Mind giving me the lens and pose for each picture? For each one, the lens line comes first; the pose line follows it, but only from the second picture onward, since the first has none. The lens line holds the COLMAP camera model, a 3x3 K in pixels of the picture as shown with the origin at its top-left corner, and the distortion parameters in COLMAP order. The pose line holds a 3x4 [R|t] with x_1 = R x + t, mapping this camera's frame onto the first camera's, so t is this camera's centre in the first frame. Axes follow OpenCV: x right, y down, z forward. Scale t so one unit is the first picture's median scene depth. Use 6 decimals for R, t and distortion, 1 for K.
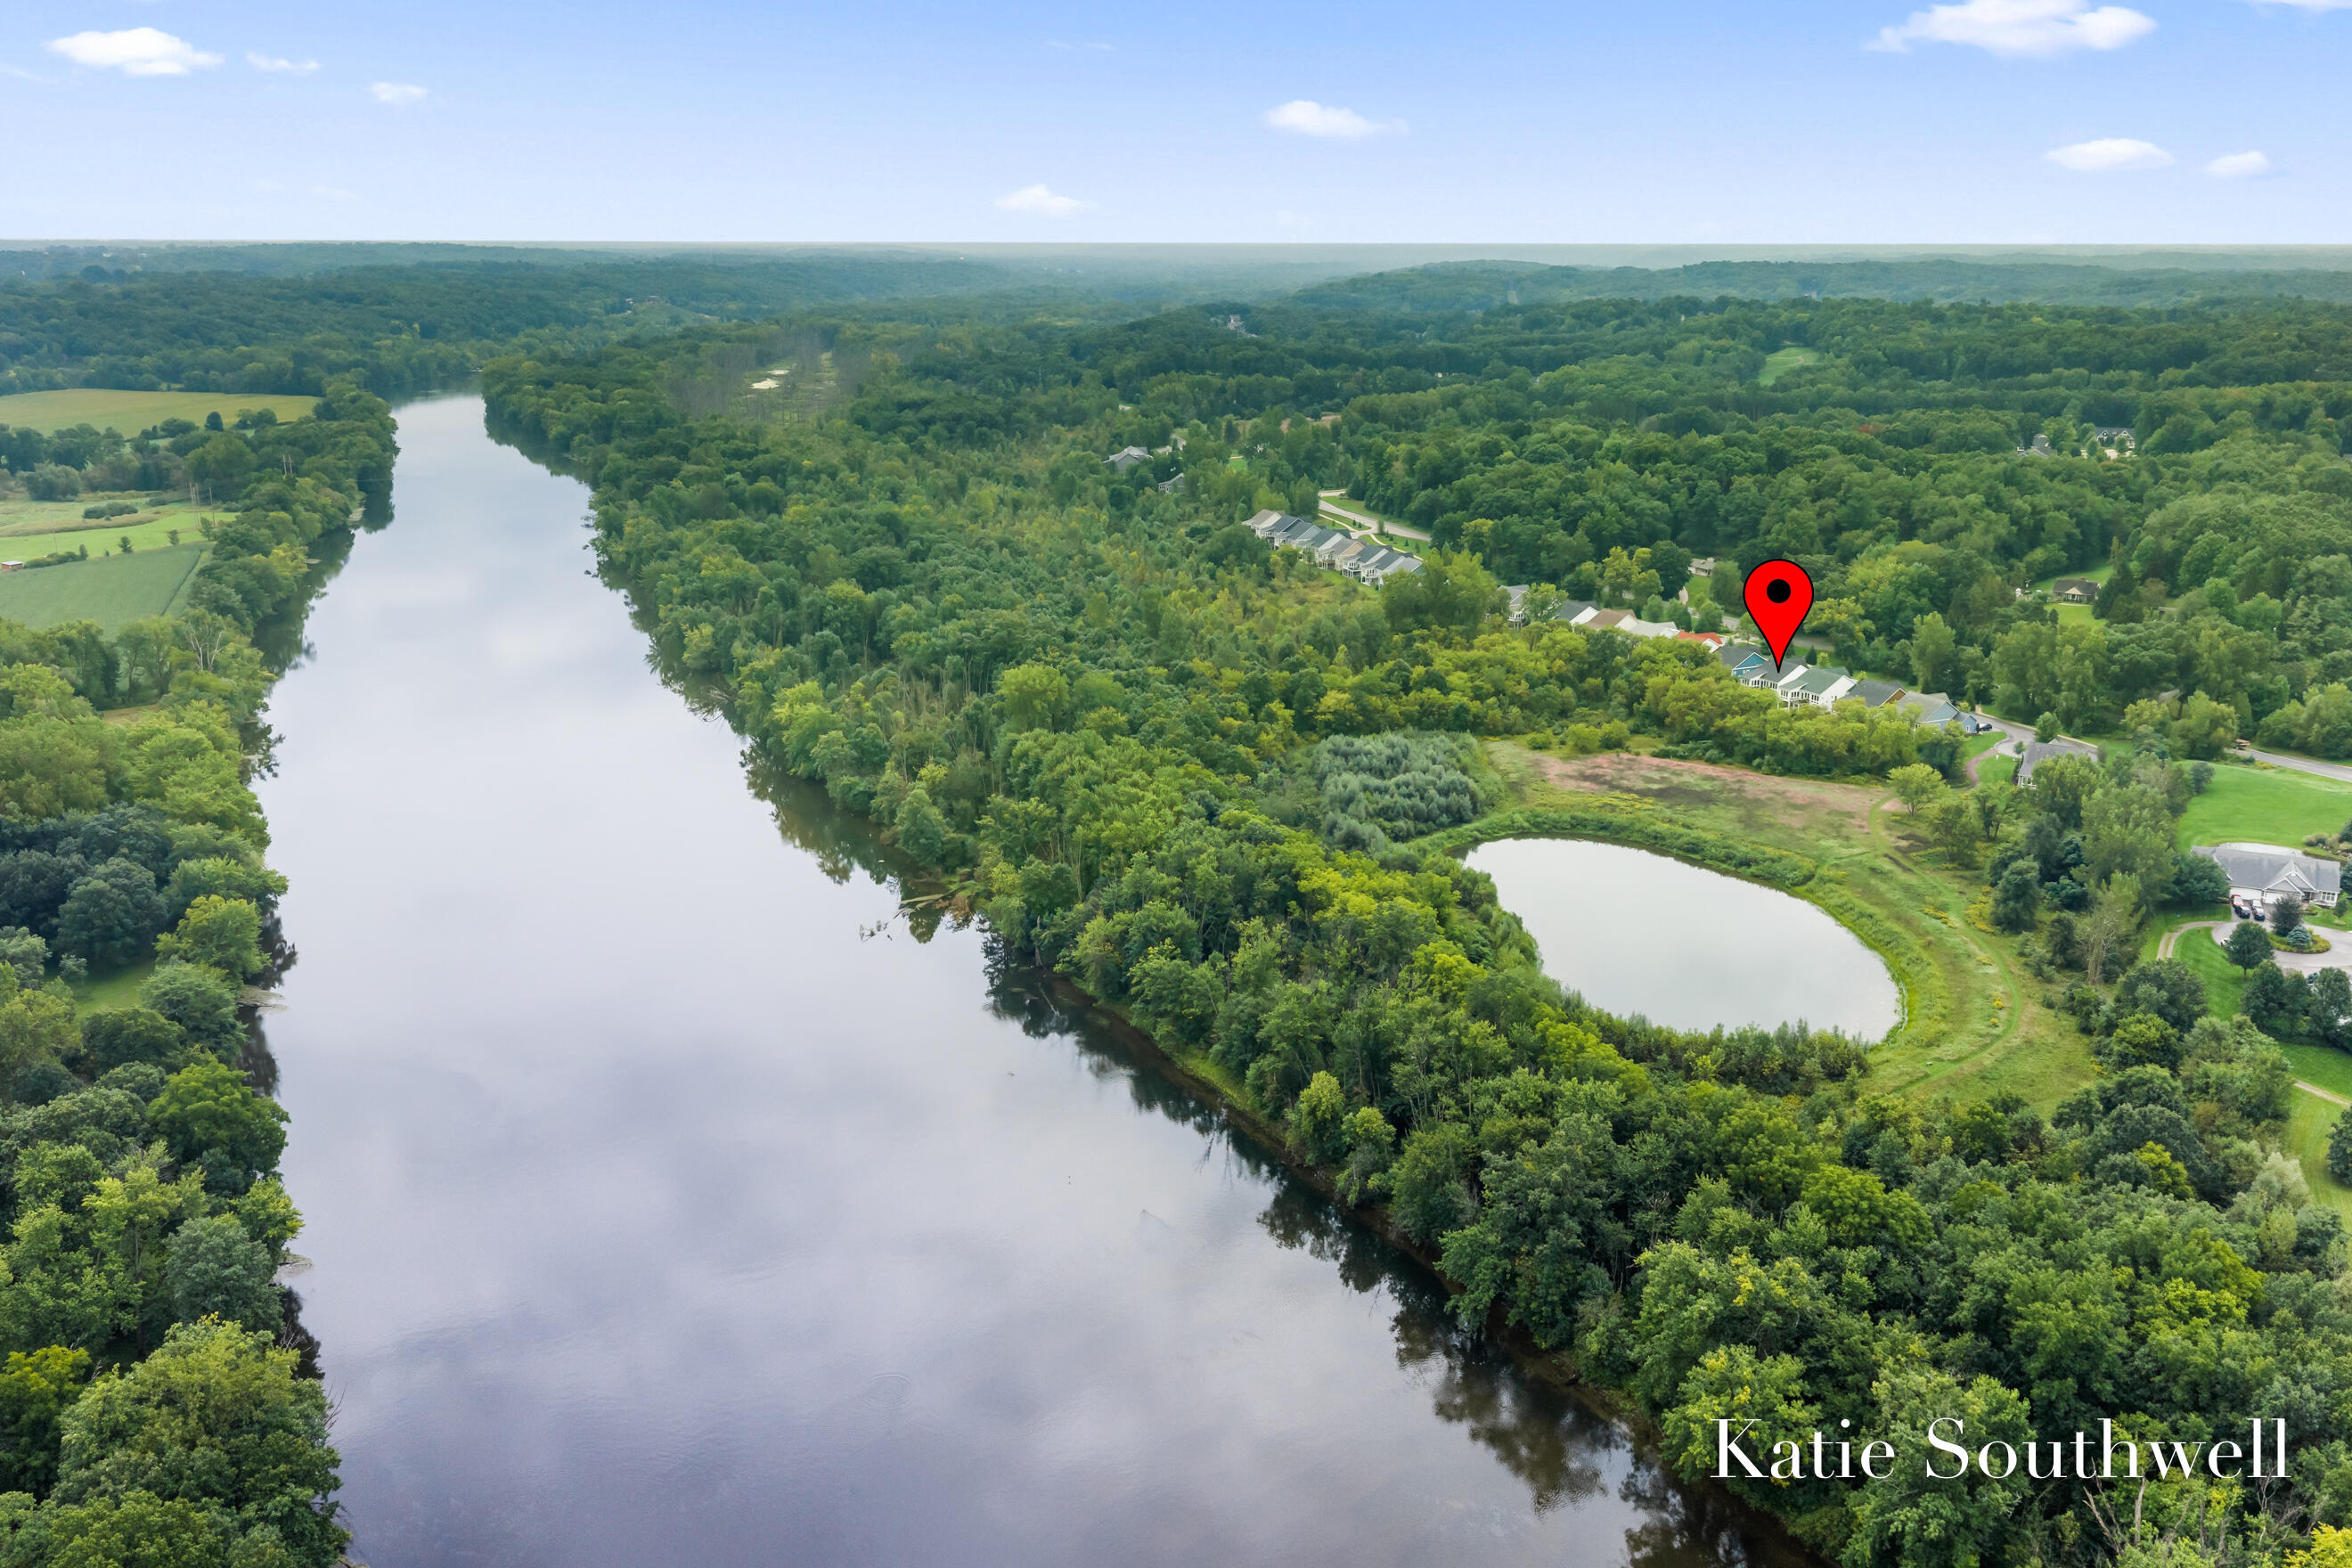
lens RADIAL K [[1969.7, 0, 1176.0], [0, 1969.7, 784.0], [0, 0, 1]] dist [0.037831, -0.092941]
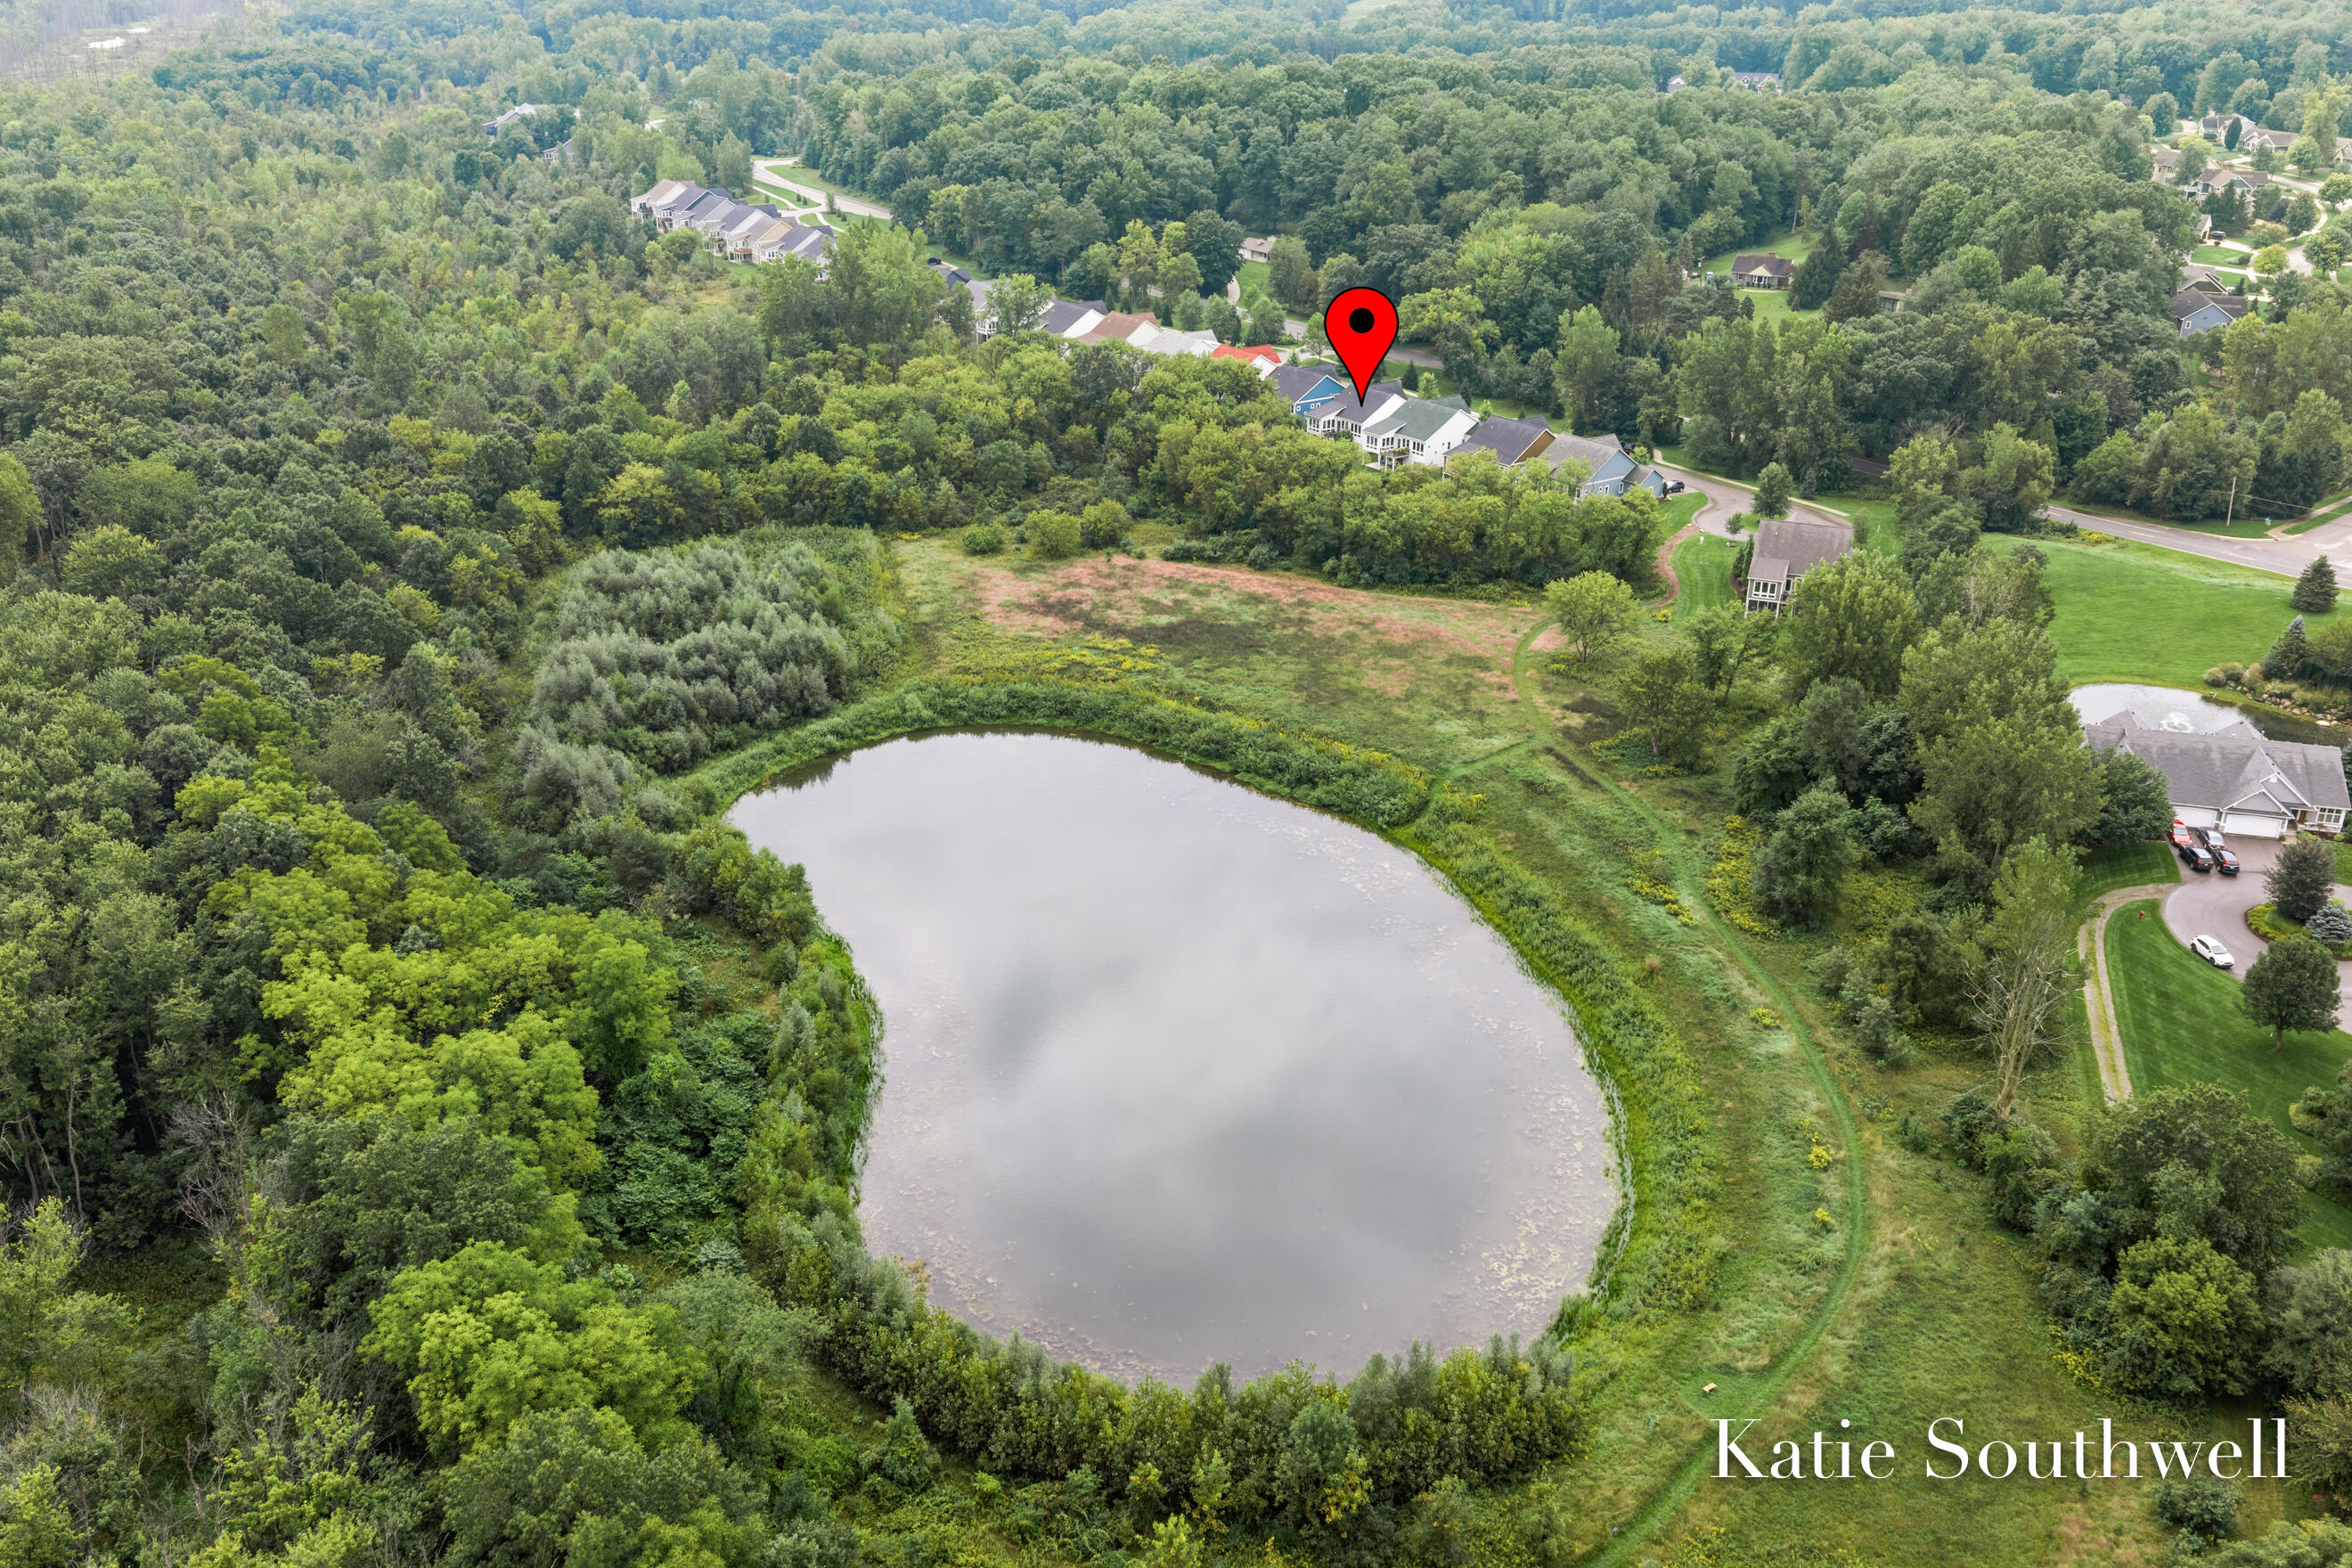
lens RADIAL K [[1969.7, 0, 1176.0], [0, 1969.7, 784.0], [0, 0, 1]] dist [0.037831, -0.092941]
pose [[0.980189, -0.067144, 0.186335, 0.121025], [0.040107, 0.988581, 0.145253, -0.031828], [-0.193960, -0.134902, 0.971690, 0.382039]]
